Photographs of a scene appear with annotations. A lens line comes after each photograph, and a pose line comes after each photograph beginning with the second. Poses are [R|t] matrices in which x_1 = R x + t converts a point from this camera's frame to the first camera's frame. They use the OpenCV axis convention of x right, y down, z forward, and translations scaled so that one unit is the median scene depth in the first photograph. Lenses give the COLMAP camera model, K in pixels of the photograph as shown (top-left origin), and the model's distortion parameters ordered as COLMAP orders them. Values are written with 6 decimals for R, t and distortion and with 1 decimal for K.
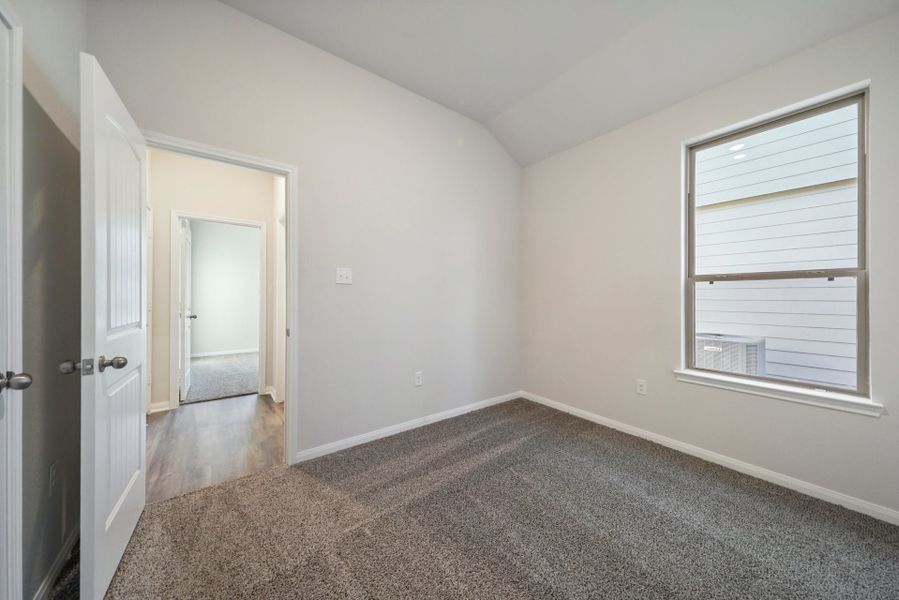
lens RADIAL K [[290.6, 0, 448.4], [0, 290.6, 295.6], [0, 0, 1]] dist [-0.000904, -0.000106]
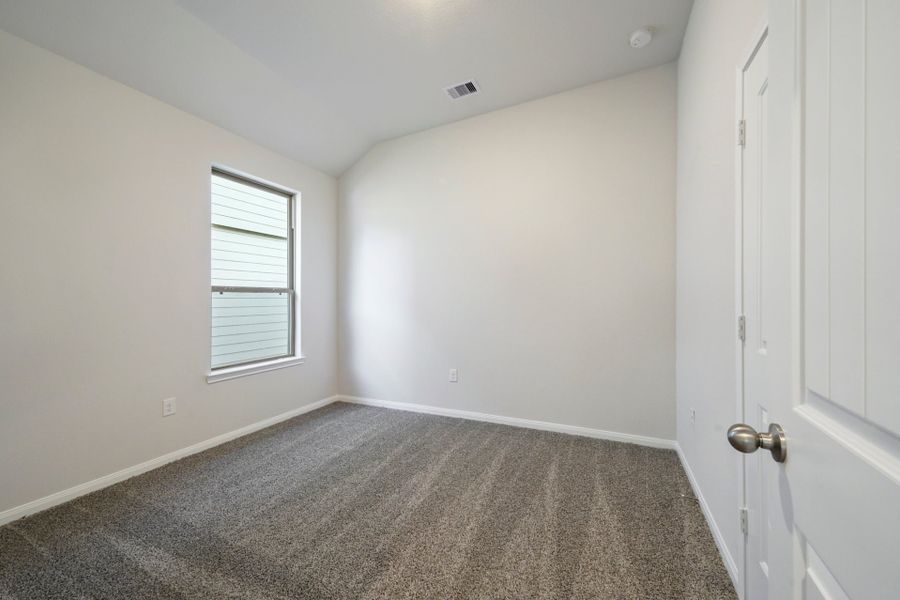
lens RADIAL K [[326.8, 0, 448.5], [0, 326.8, 298.6], [0, 0, 1]] dist [-0.000310, -0.000144]
pose [[-0.425175, -0.003718, 0.905104, -0.849345], [-0.004908, 0.999986, 0.001802, -0.035418], [-0.905098, -0.003676, -0.425187, 0.894285]]
